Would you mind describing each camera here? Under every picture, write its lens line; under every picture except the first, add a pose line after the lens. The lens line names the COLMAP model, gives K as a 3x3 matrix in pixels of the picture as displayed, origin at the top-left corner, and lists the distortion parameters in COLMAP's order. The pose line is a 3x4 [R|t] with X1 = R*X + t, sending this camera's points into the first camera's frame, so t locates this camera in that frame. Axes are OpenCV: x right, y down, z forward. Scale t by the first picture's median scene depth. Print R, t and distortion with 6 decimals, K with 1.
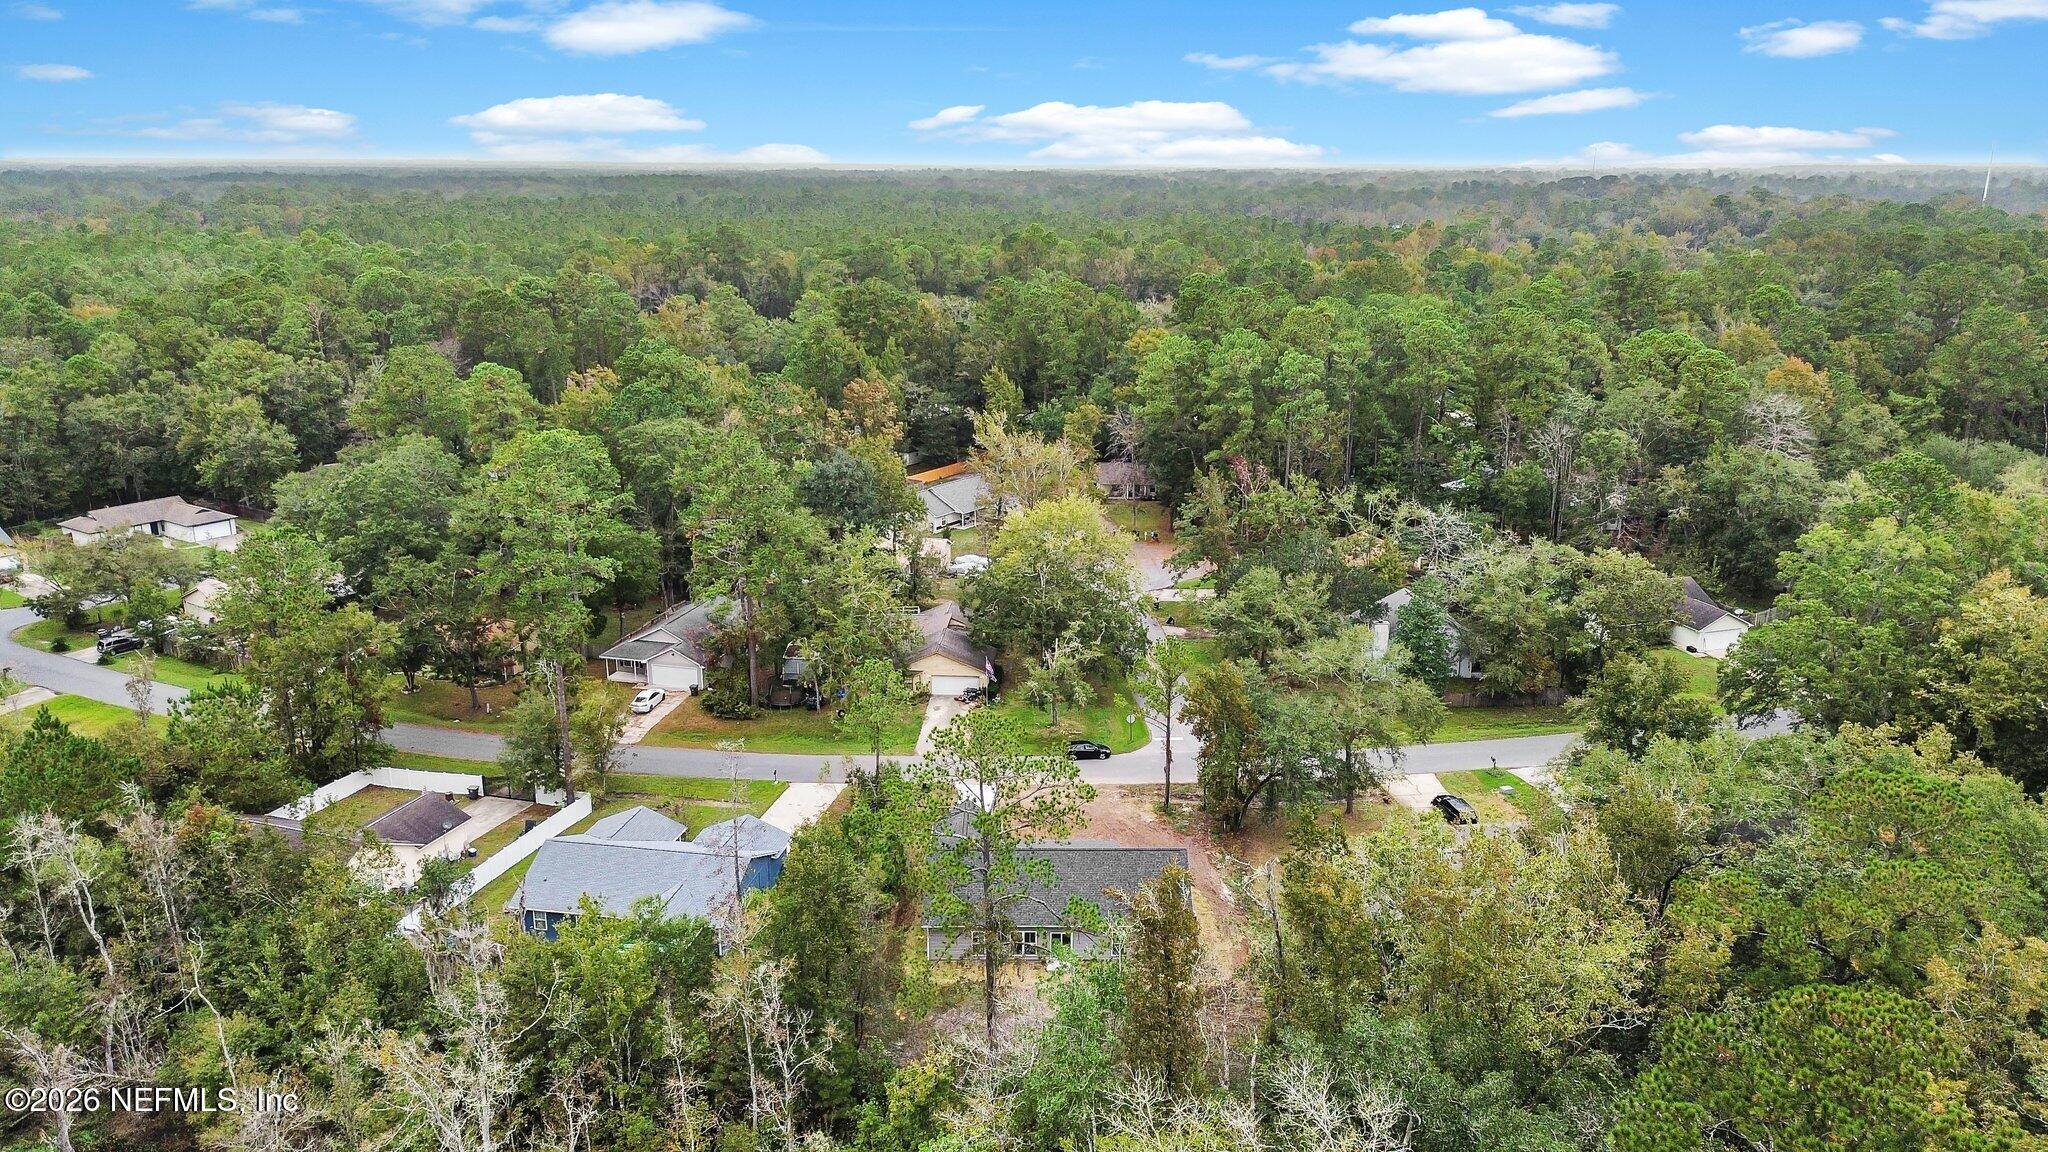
lens RADIAL K [[1443.5, 0, 1038.0], [0, 1443.5, 571.7], [0, 0, 1]] dist [-0.000412, 0.000842]
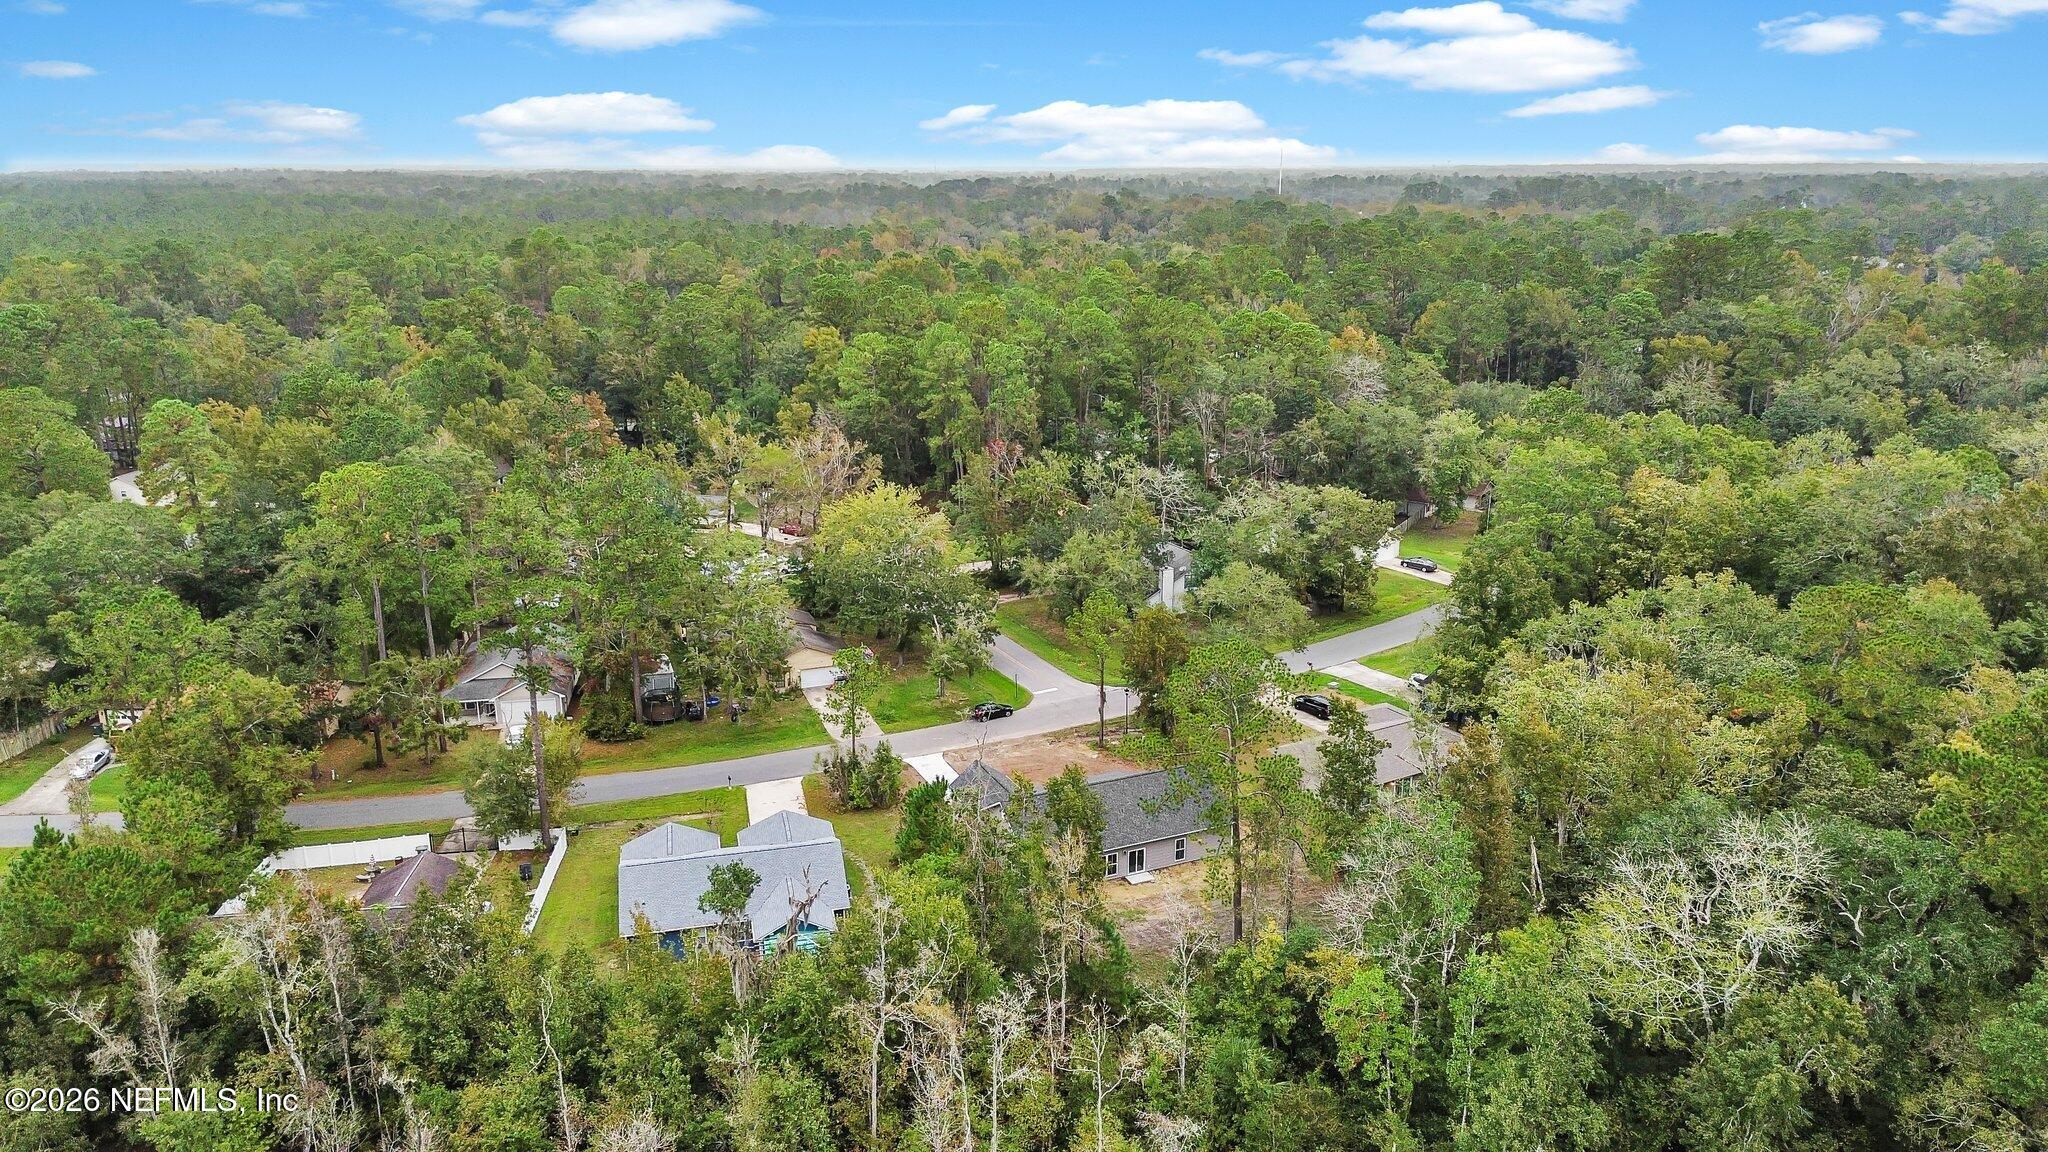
lens RADIAL K [[1443.5, 0, 1038.0], [0, 1443.5, 571.7], [0, 0, 1]] dist [-0.000412, 0.000842]
pose [[0.907814, -0.116453, 0.402880, -0.377492], [0.117825, 0.992802, 0.021474, 0.000807], [-0.402481, 0.027975, 0.915001, -0.007520]]
